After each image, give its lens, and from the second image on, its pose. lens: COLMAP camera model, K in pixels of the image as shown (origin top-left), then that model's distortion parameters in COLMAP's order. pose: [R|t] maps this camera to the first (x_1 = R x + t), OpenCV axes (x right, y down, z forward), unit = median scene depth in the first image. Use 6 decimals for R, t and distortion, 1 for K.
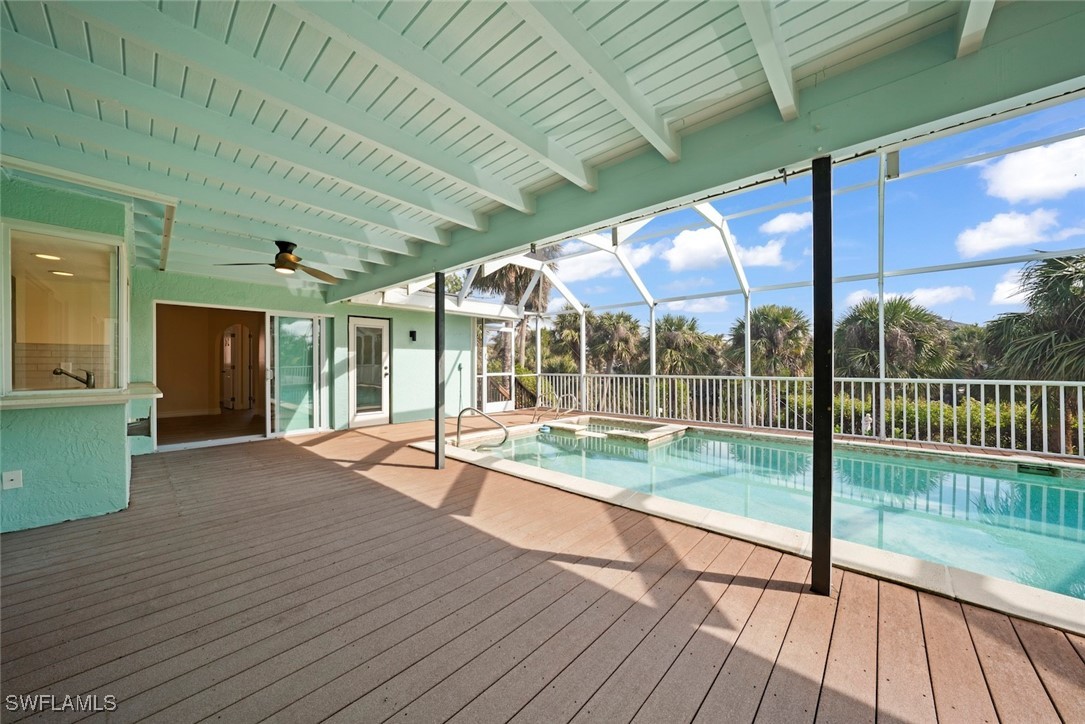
lens RADIAL K [[372.1, 0, 539.1], [0, 372.1, 365.7], [0, 0, 1]] dist [-0.014889, 0.000117]
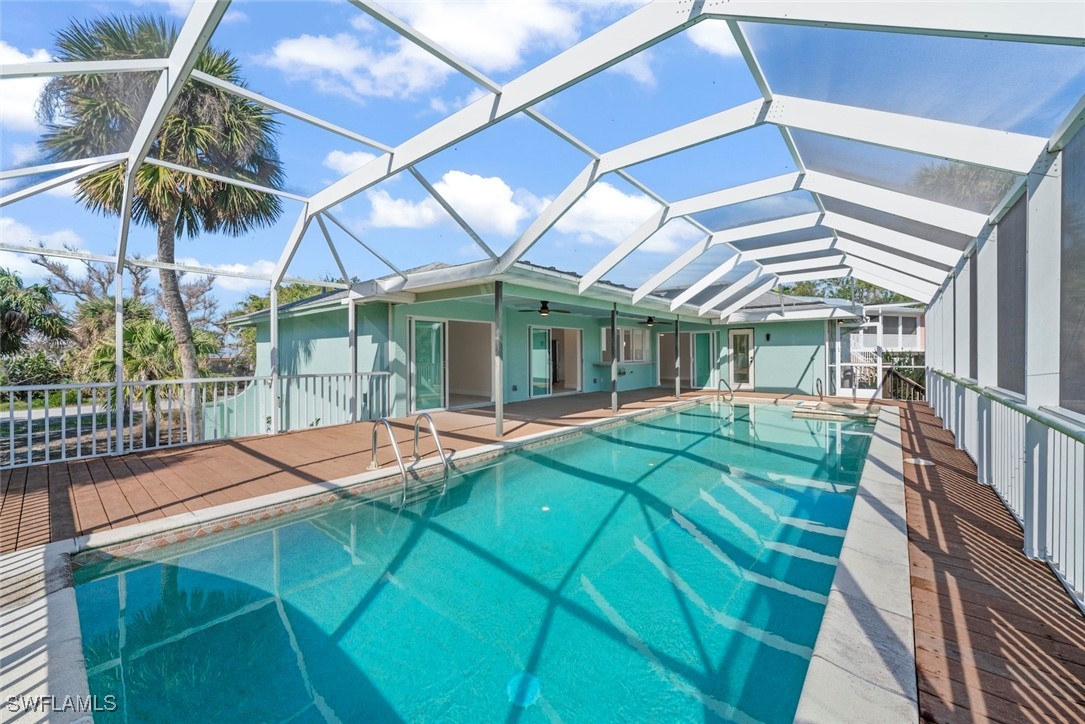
lens RADIAL K [[418.1, 0, 542.7], [0, 418.1, 355.7], [0, 0, 1]] dist [-0.000177, -0.000030]
pose [[0.048920, 0.005025, -0.998790, 1.760808], [-0.003681, 0.999981, 0.004851, -0.010626], [0.998796, 0.003439, 0.048937, -0.028612]]
